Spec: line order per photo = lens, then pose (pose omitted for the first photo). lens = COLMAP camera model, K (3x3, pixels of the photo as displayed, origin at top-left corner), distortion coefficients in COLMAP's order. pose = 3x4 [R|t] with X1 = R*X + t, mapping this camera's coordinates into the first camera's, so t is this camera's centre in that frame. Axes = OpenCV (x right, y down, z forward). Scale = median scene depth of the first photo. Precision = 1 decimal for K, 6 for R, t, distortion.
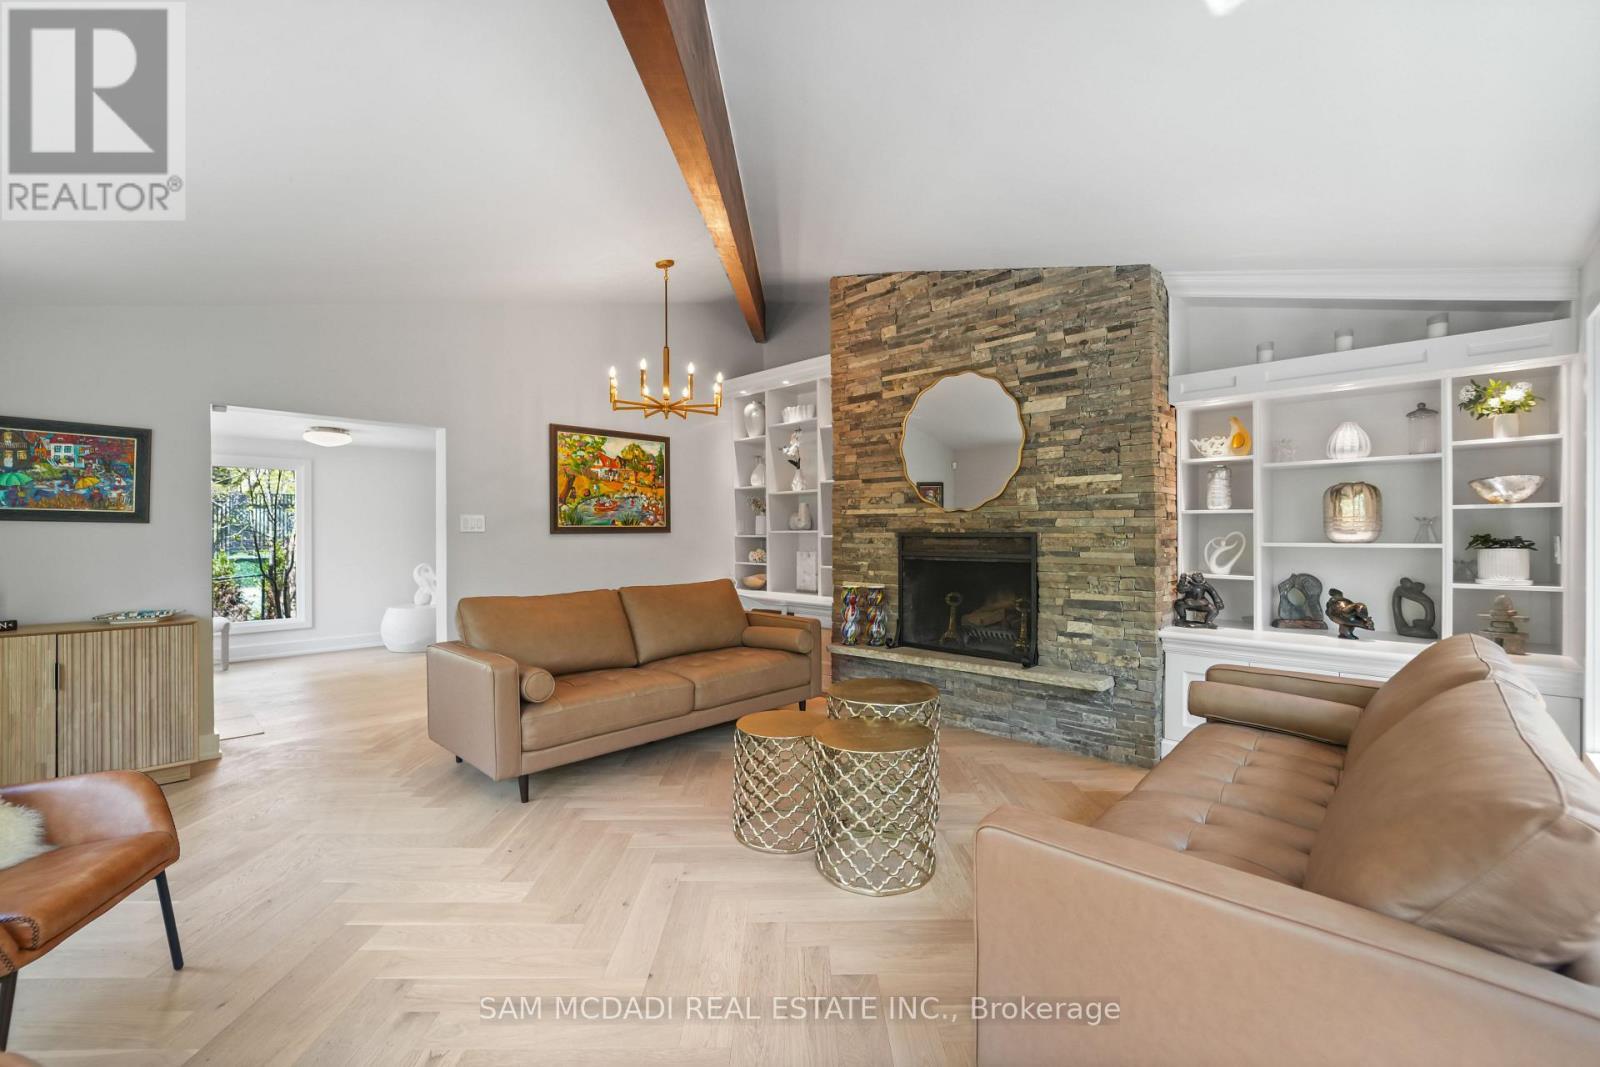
lens RADIAL K [[661.2, 0, 802.8], [0, 661.2, 531.5], [0, 0, 1]] dist [-0.011815, -0.000535]
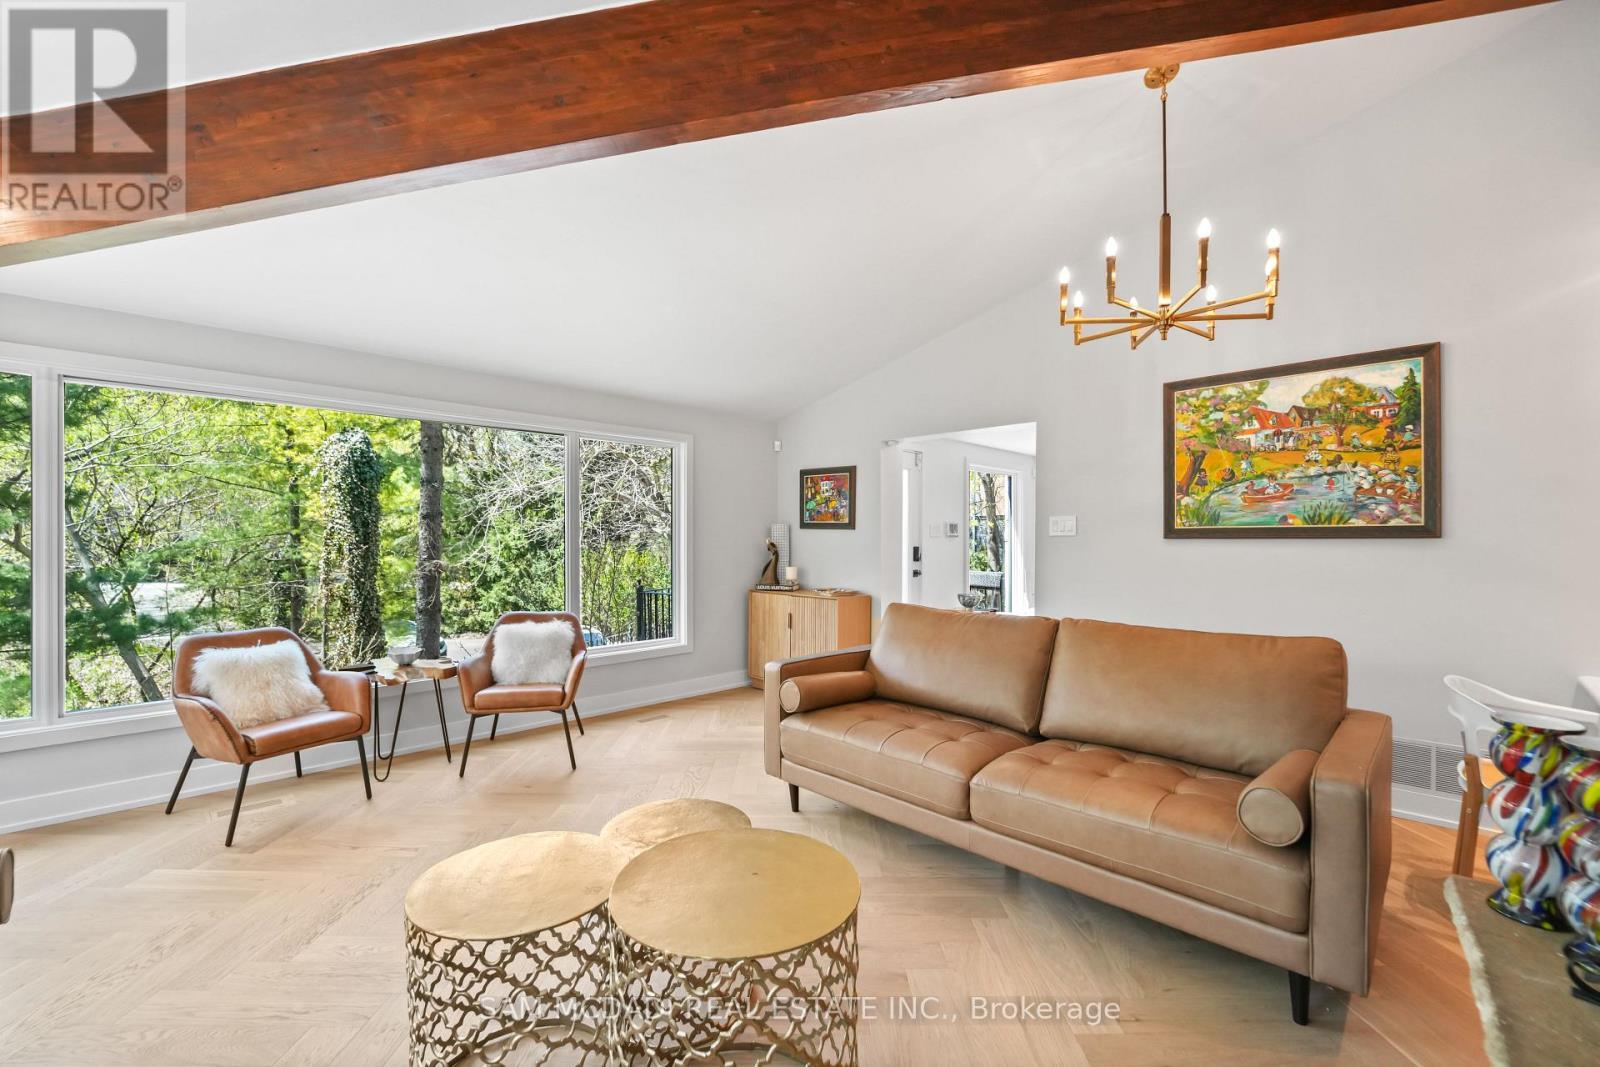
lens RADIAL K [[661.2, 0, 796.0], [0, 661.2, 542.1], [0, 0, 1]] dist [-0.011815, -0.000535]
pose [[-0.007375, 0.007197, -0.999947, 0.311439], [-0.001170, 0.999973, 0.007206, 0.002562], [0.999972, 0.001223, -0.007367, 0.570265]]
